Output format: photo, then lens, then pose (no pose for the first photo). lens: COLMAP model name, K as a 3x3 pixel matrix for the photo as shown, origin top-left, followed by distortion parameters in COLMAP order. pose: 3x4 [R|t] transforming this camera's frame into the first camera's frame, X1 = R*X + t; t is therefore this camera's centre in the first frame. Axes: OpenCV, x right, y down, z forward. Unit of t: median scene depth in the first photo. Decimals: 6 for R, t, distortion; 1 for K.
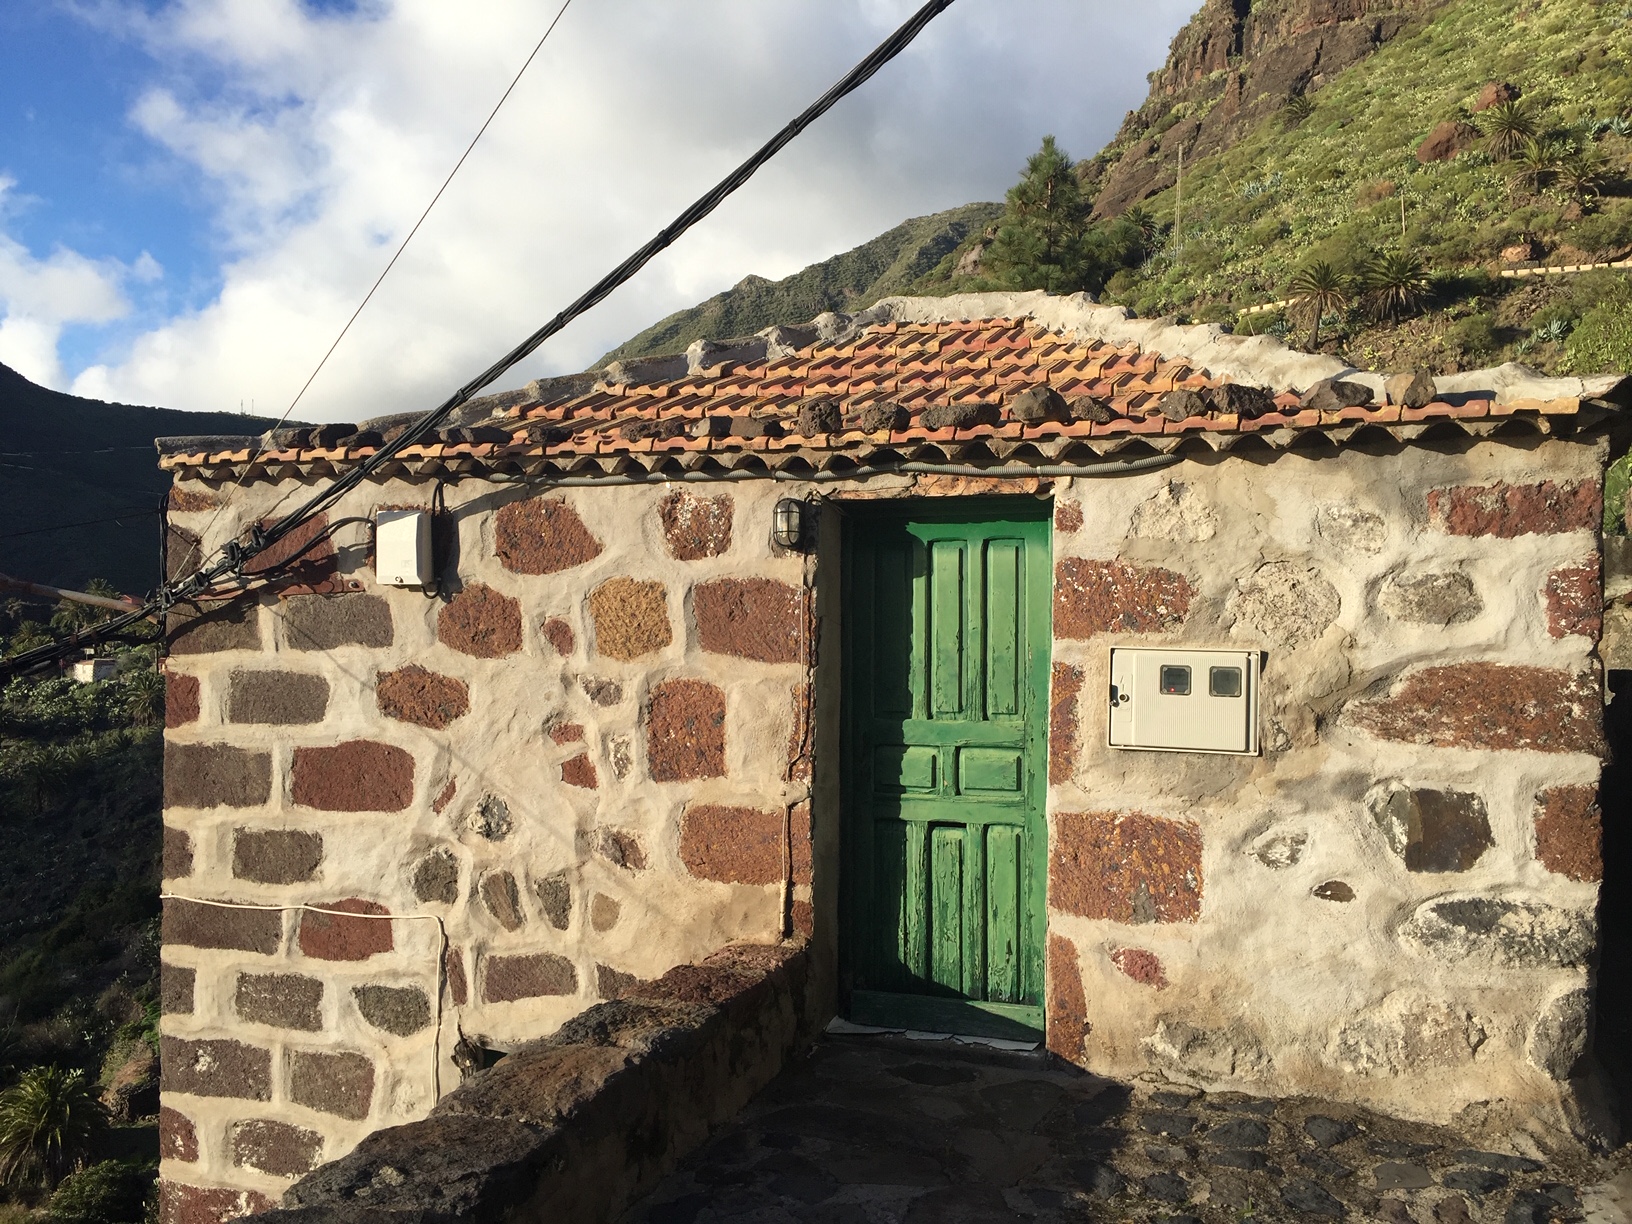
lens RADIAL K [[1402.2, 0, 820.3], [0, 1402.2, 617.8], [0, 0, 1]] dist [0.043849, -0.026537]
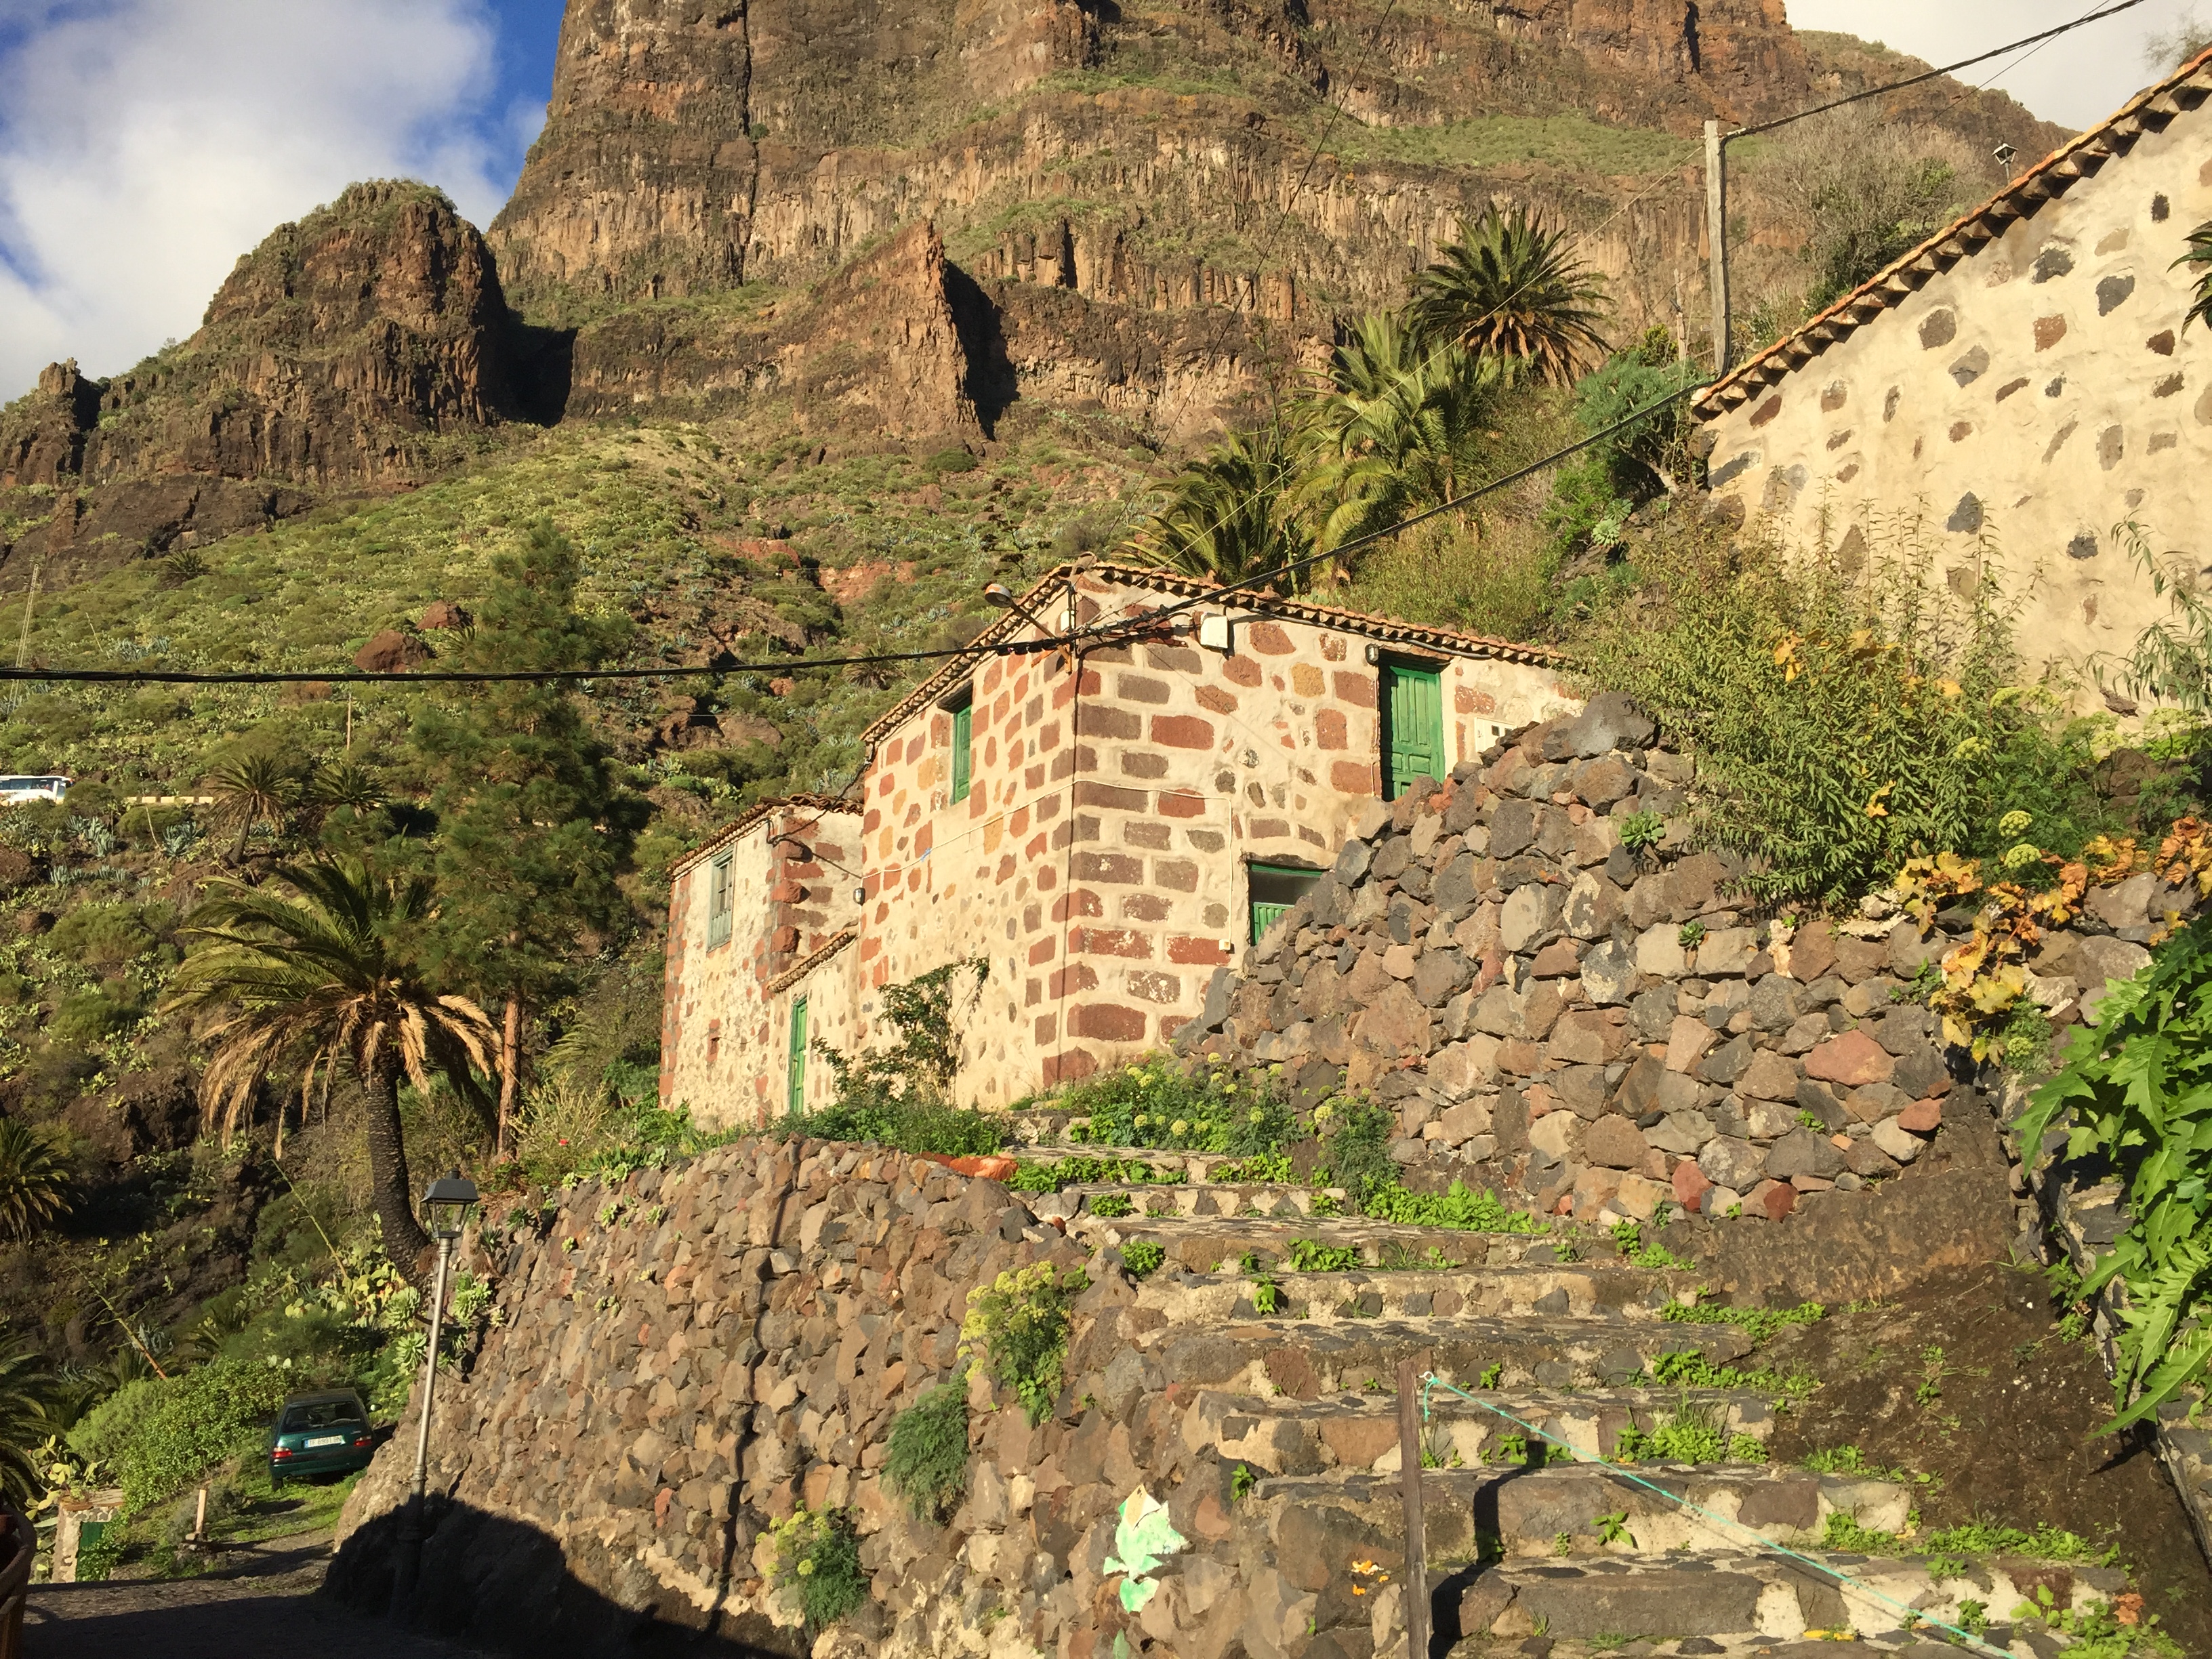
lens RADIAL K [[1900.5, 0, 1082.4], [0, 1900.5, 825.1], [0, 0, 1]] dist [0.043849, -0.026537]
pose [[0.673070, 0.179187, 0.717544, -2.367892], [-0.005306, 0.971351, -0.237591, 0.894056], [-0.739560, 0.156108, 0.654738, -0.679532]]
